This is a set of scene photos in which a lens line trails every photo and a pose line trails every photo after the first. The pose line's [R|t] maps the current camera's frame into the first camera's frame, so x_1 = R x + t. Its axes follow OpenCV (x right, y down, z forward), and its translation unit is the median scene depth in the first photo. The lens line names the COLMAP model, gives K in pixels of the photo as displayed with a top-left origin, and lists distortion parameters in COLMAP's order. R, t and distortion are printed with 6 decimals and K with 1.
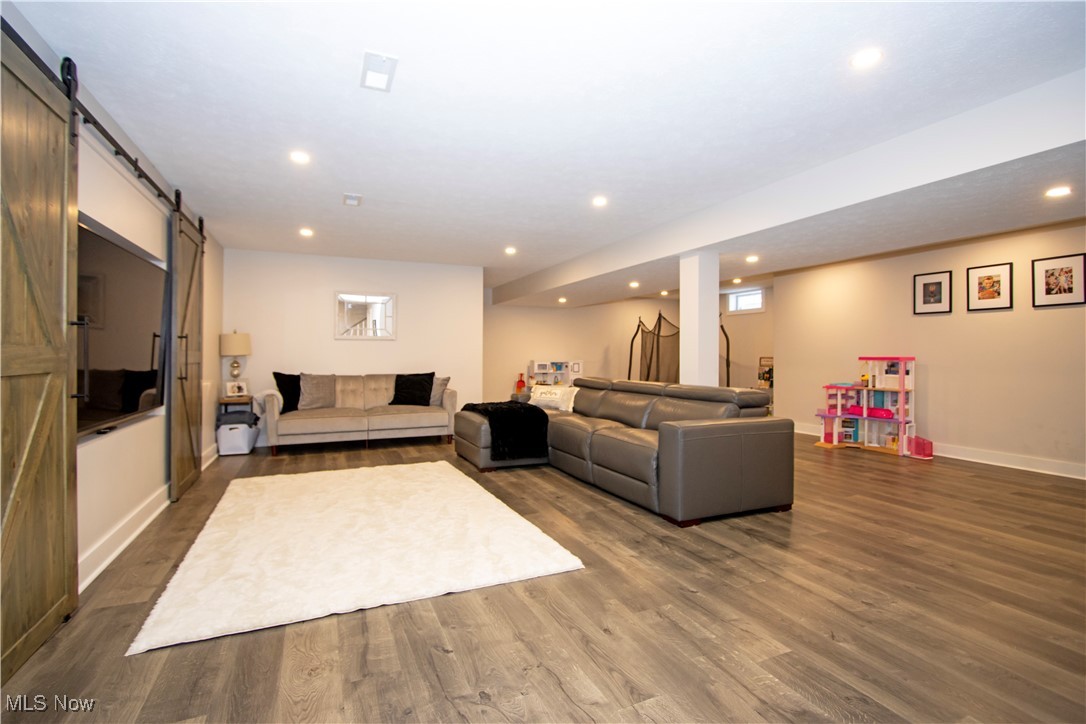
lens RADIAL K [[519.4, 0, 541.8], [0, 519.4, 359.1], [0, 0, 1]] dist [-0.004361, -0.000822]
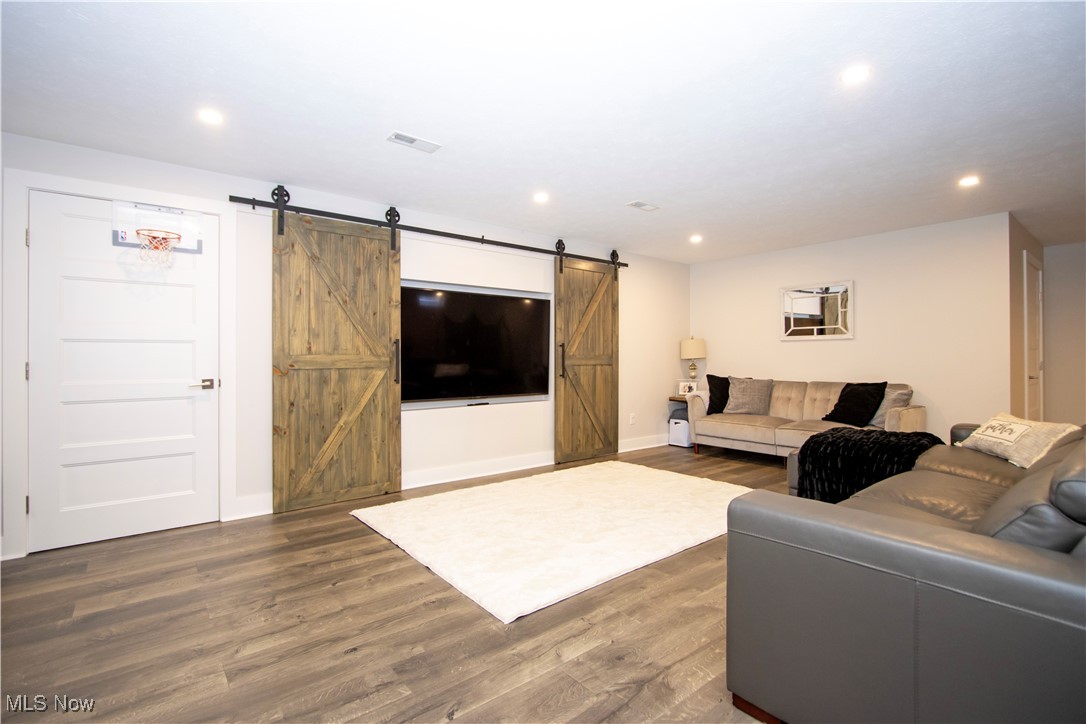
lens RADIAL K [[519.4, 0, 541.8], [0, 519.4, 359.1], [0, 0, 1]] dist [-0.004361, -0.000822]
pose [[0.220515, -0.002415, -0.975381, 0.995908], [-0.003710, 0.999988, -0.003314, -0.004509], [0.975377, 0.004349, 0.220503, 0.996156]]
